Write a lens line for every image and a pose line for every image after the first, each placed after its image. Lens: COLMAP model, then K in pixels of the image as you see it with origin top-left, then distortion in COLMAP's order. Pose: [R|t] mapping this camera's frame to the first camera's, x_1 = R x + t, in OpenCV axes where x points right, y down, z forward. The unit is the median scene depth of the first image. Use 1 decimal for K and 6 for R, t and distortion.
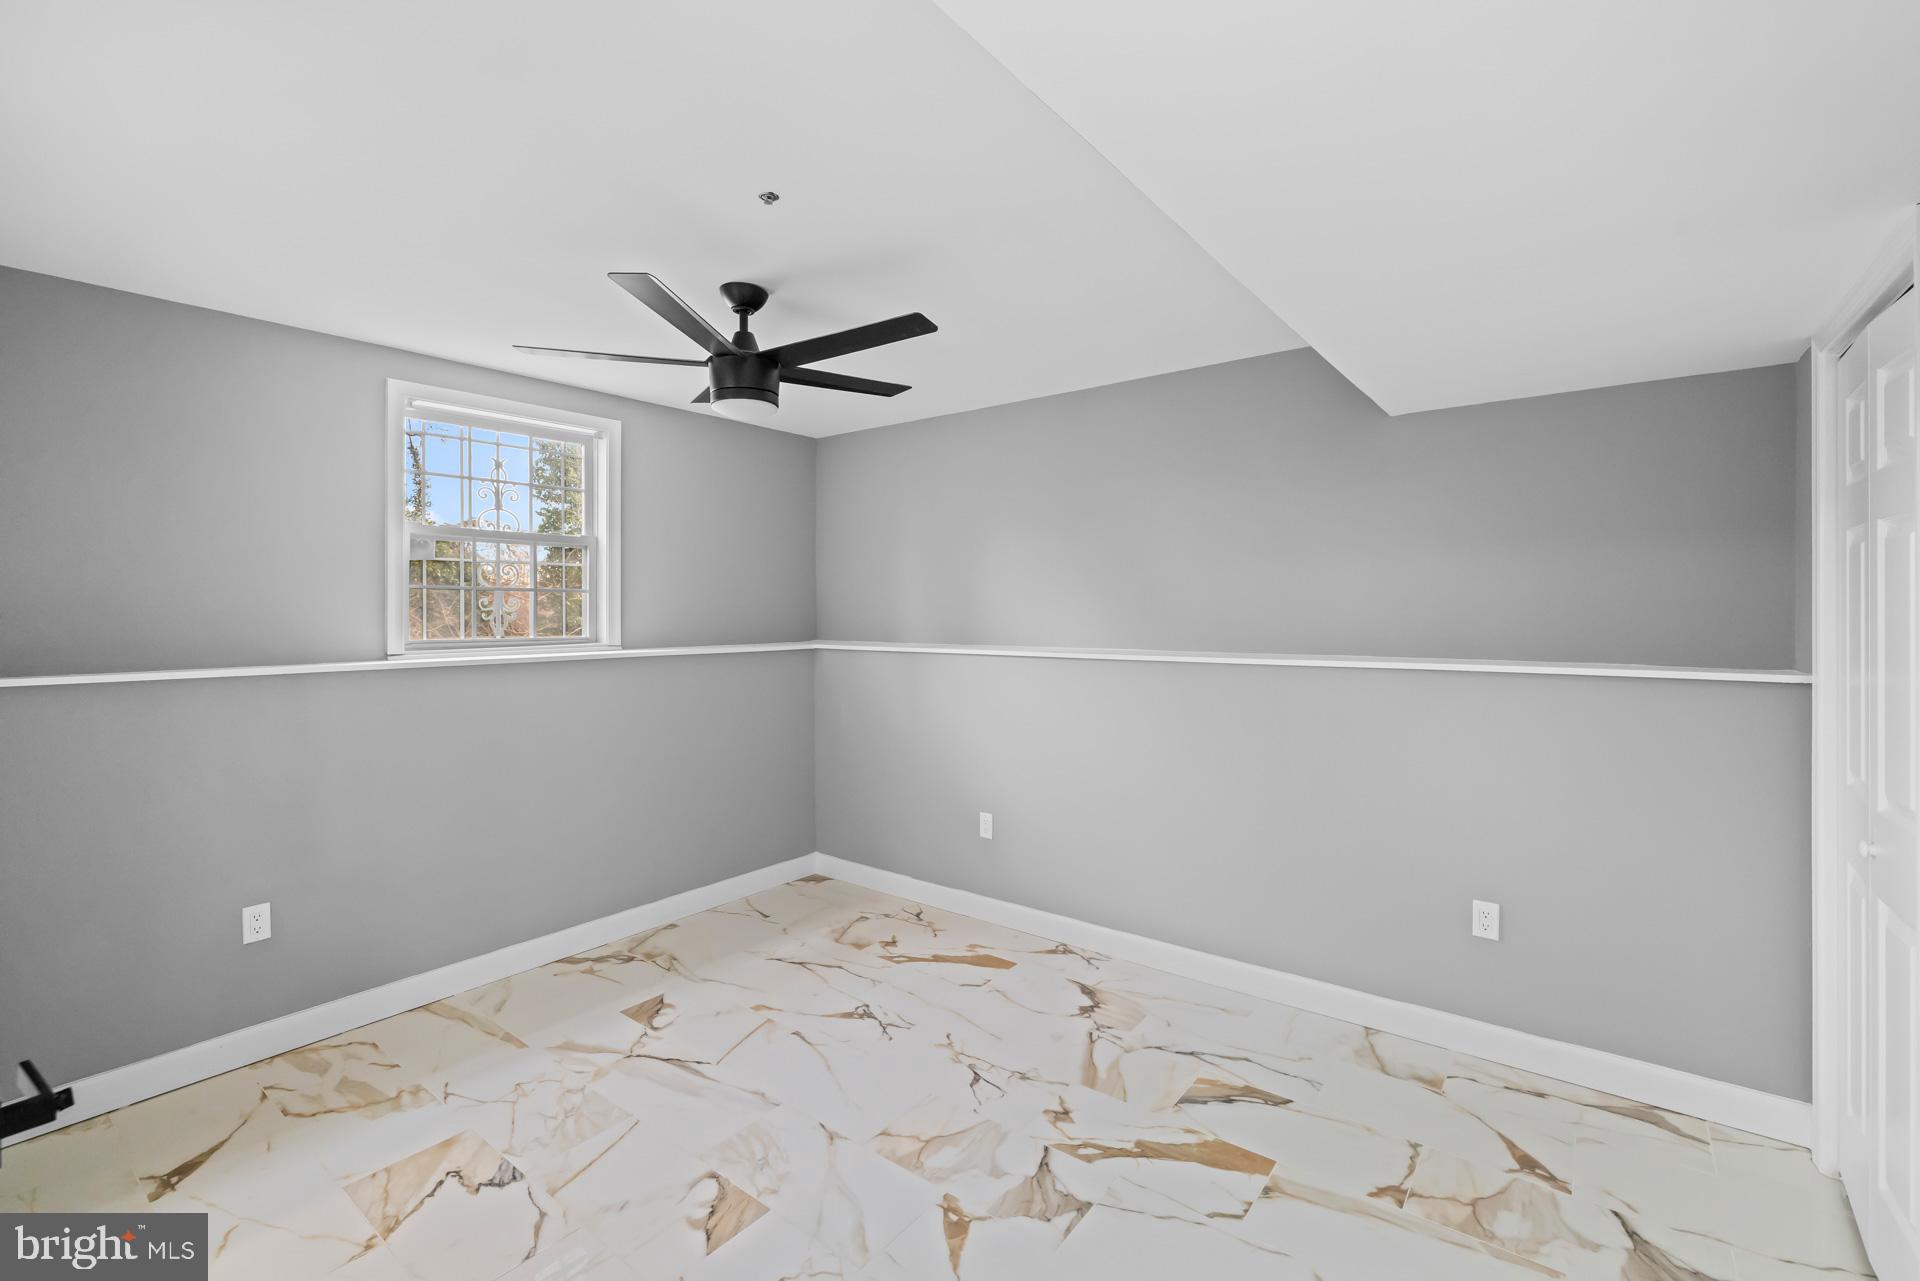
lens RADIAL K [[822.9, 0, 962.1], [0, 822.9, 619.2], [0, 0, 1]] dist [0.000423, 0.000030]
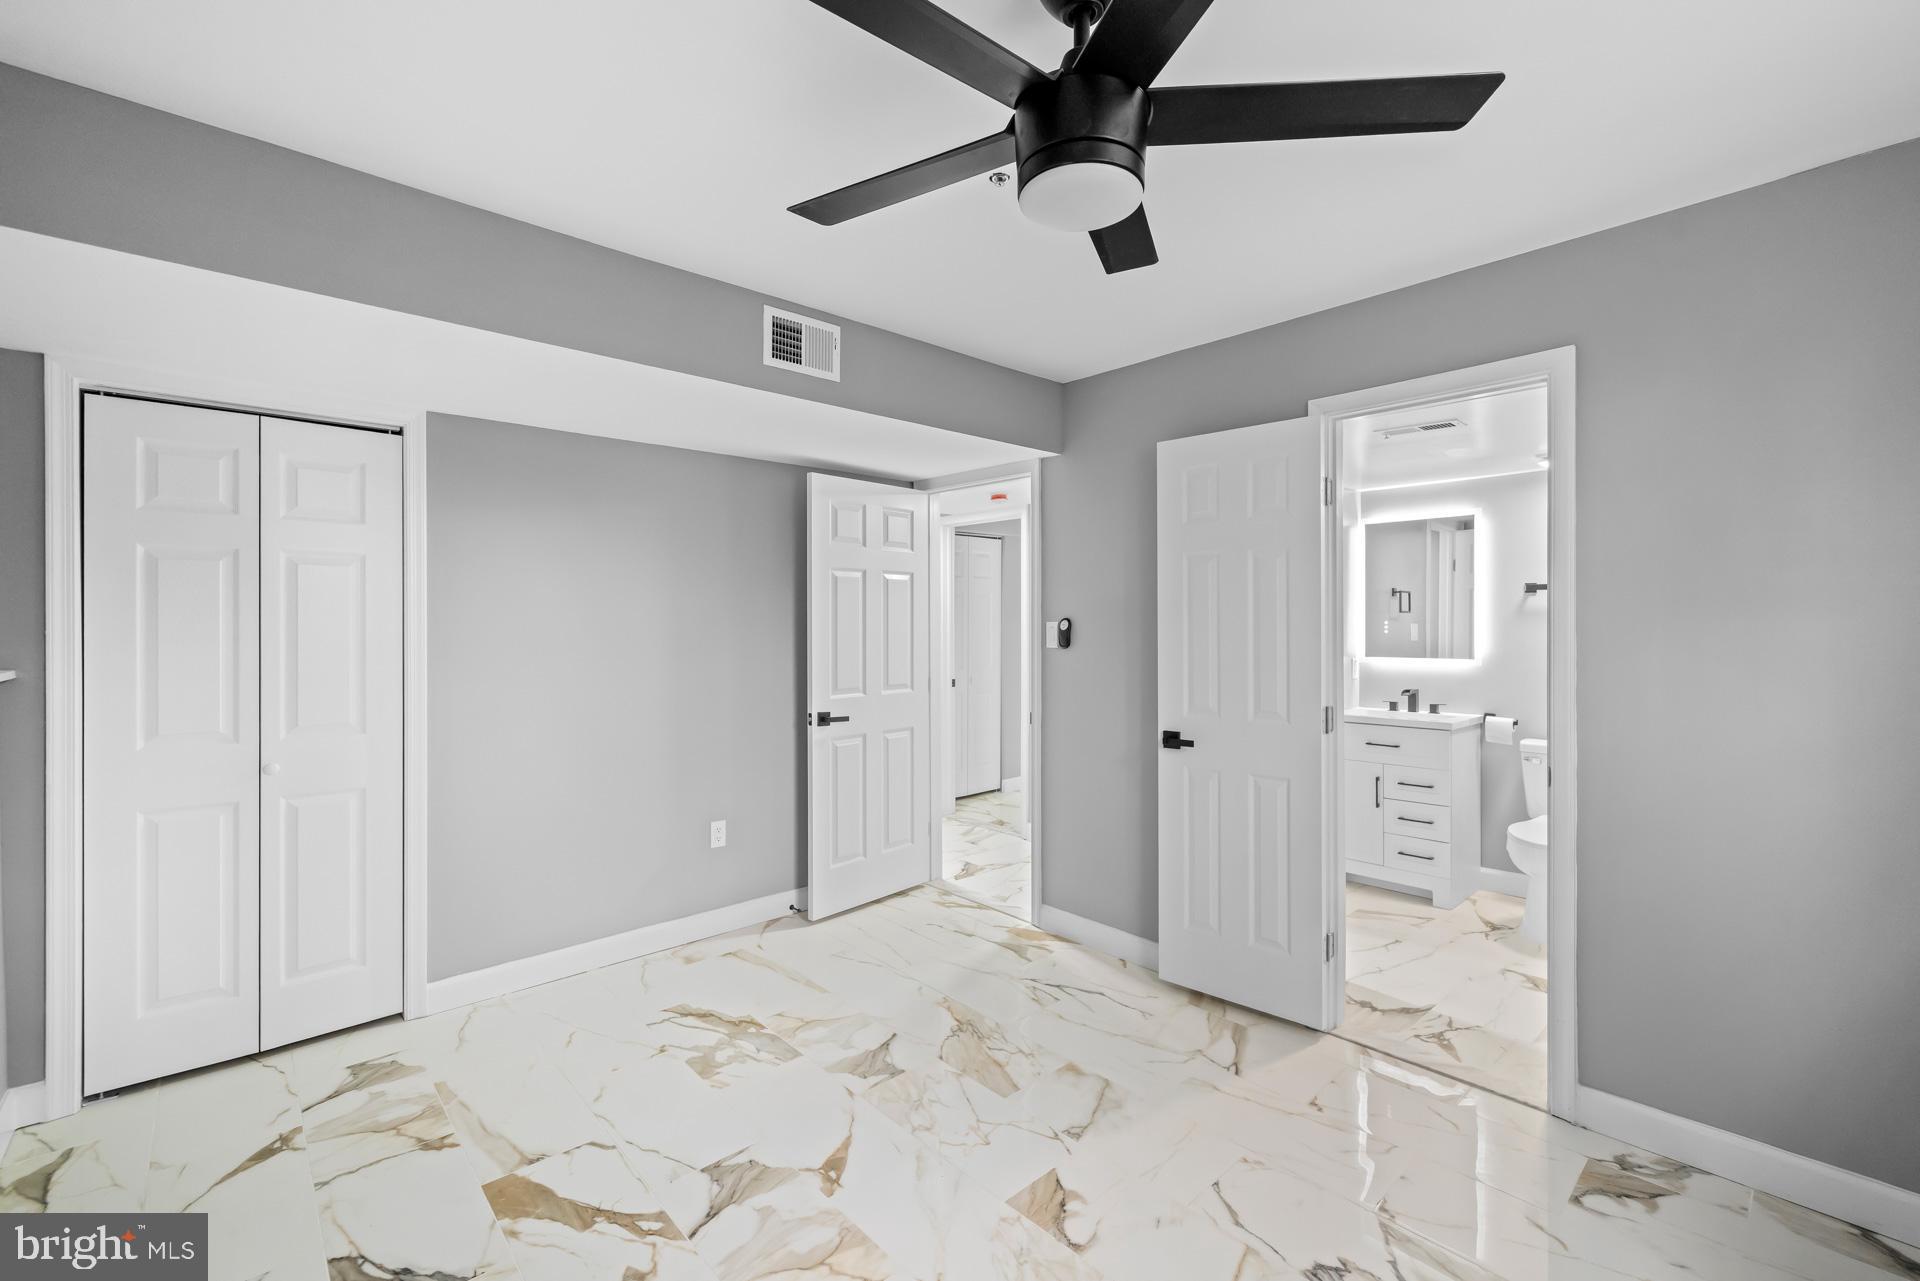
lens RADIAL K [[822.9, 0, 962.1], [0, 822.9, 619.2], [0, 0, 1]] dist [0.000423, 0.000030]
pose [[-0.983569, 0.006169, 0.180428, -0.352032], [0.007022, 0.999967, 0.004088, 0.006704], [-0.180397, 0.005288, -0.983580, 1.908087]]
